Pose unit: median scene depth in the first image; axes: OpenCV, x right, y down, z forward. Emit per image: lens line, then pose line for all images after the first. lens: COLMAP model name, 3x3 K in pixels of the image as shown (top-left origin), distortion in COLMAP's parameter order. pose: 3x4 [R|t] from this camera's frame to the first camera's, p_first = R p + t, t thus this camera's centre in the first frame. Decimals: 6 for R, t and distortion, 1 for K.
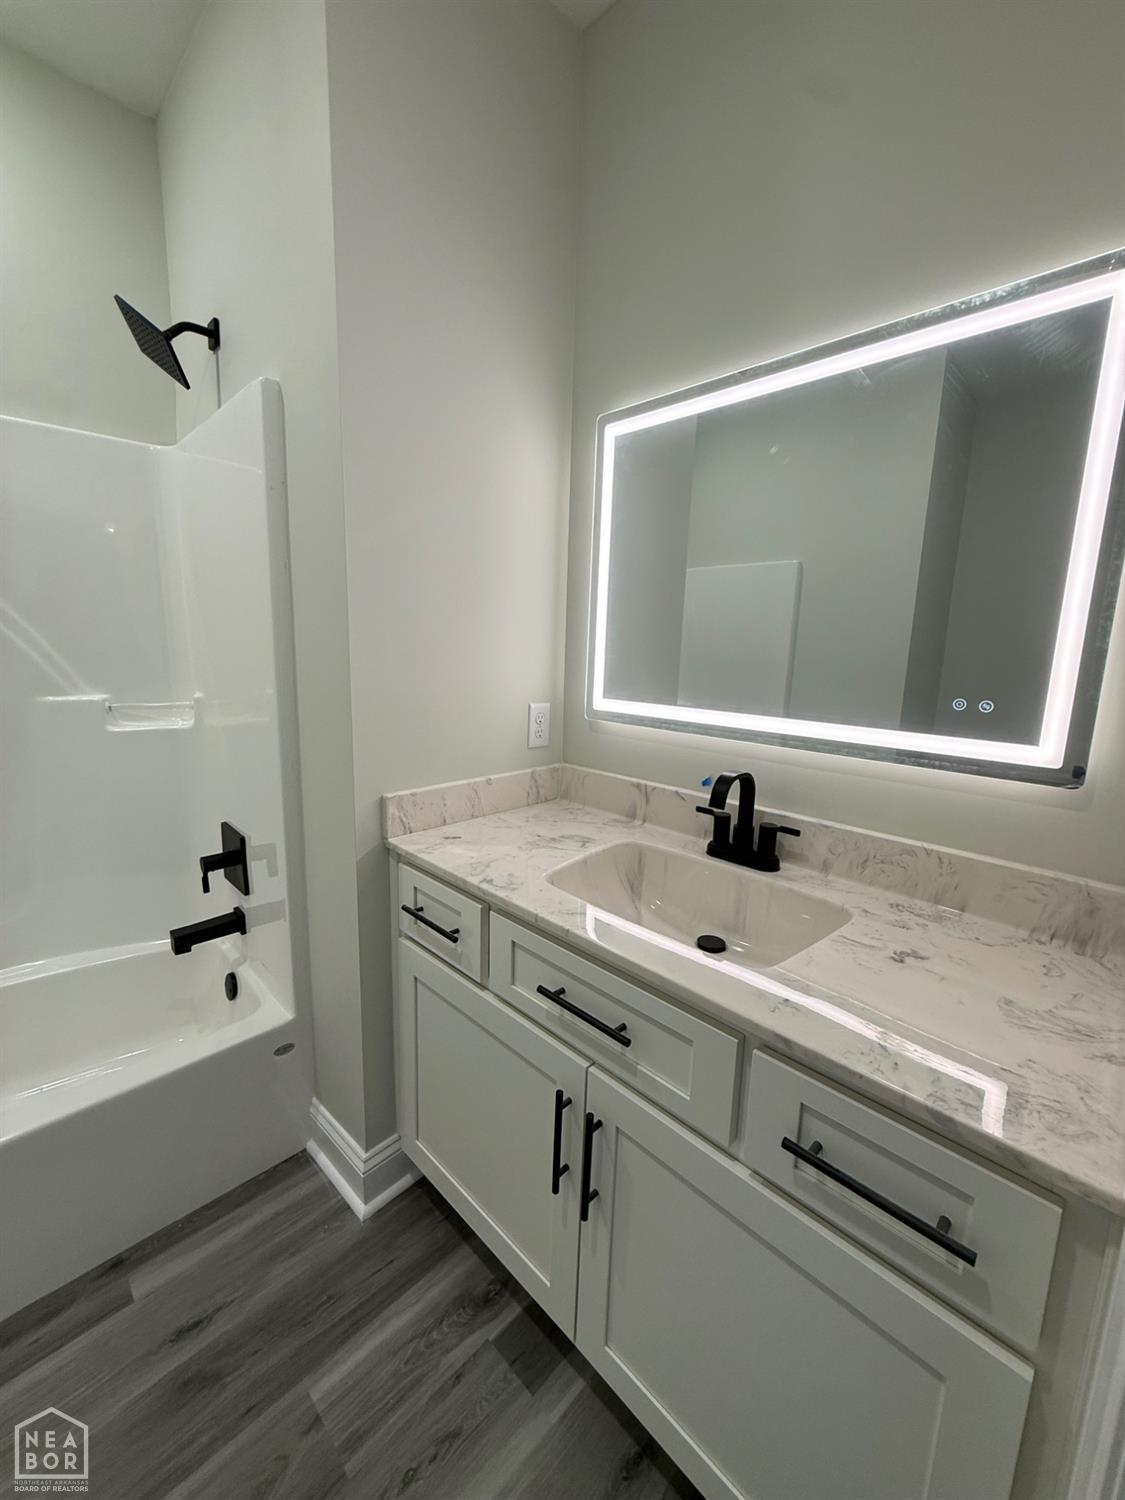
lens RADIAL K [[598.7, 0, 564.9], [0, 598.7, 742.8], [0, 0, 1]] dist [0.001289, 0.000408]
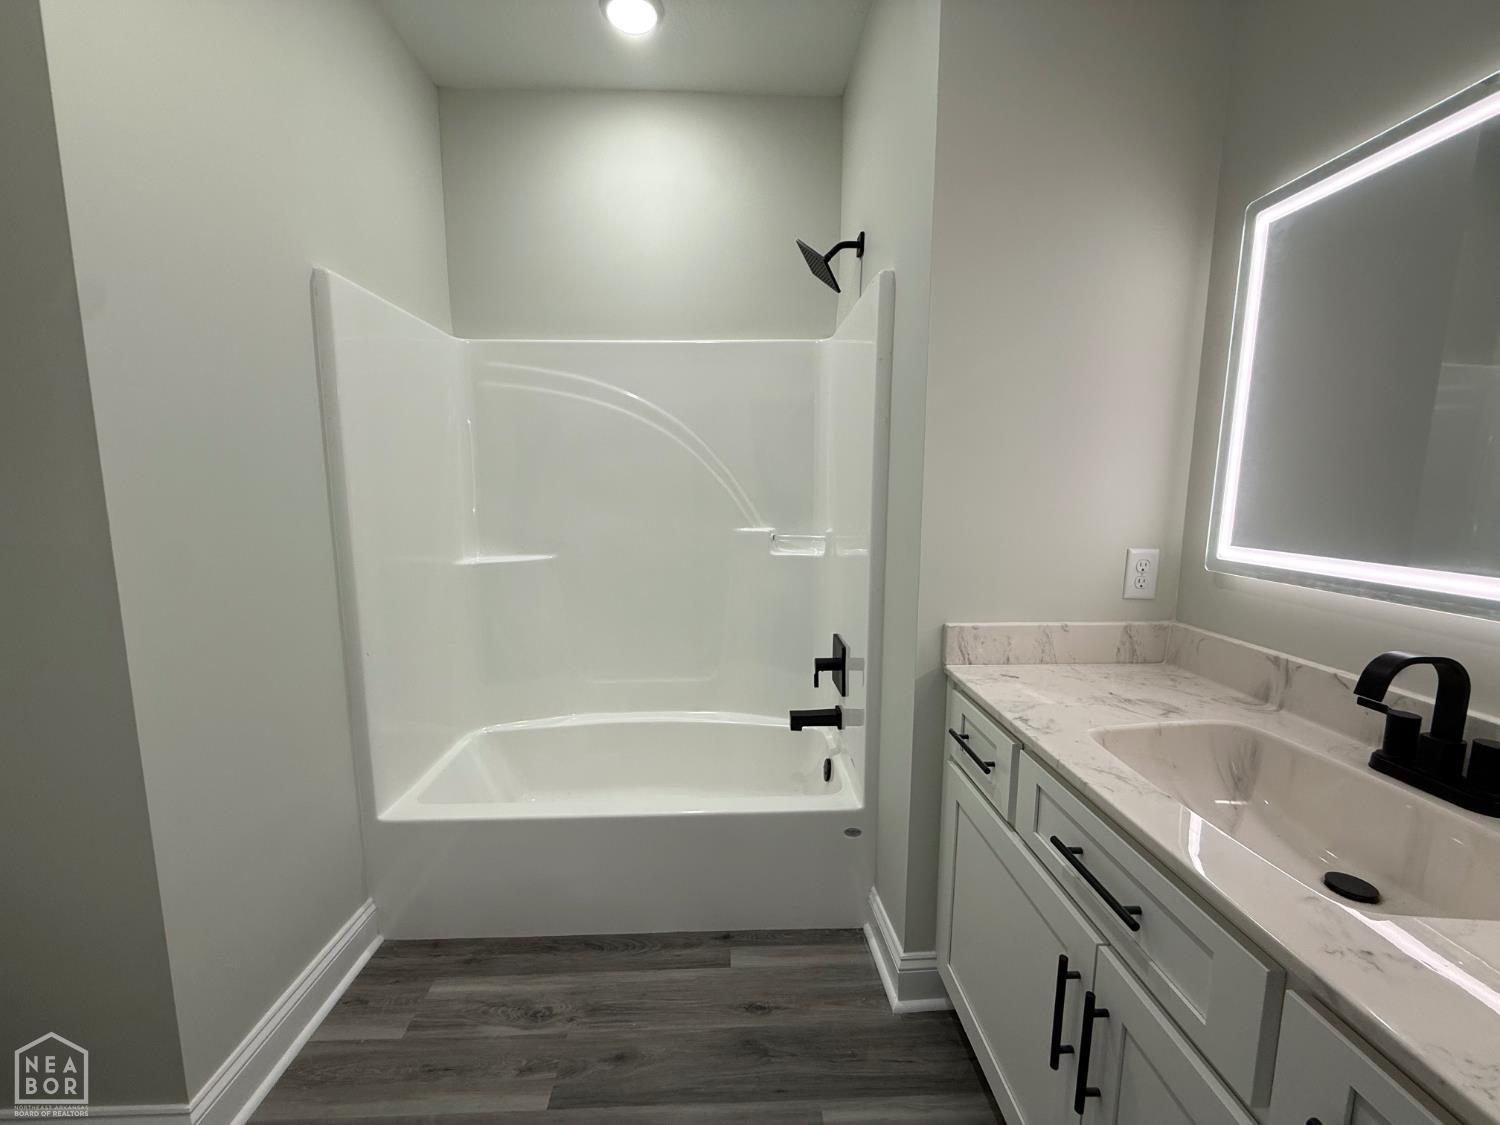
lens RADIAL K [[598.7, 0, 751.0], [0, 598.7, 561.9], [0, 0, 1]] dist [0.001289, 0.000408]
pose [[0.733053, 0.062553, -0.677289, 0.154396], [-0.097493, 0.995143, -0.013611, 0.024082], [0.673148, 0.076008, 0.735591, -0.035007]]
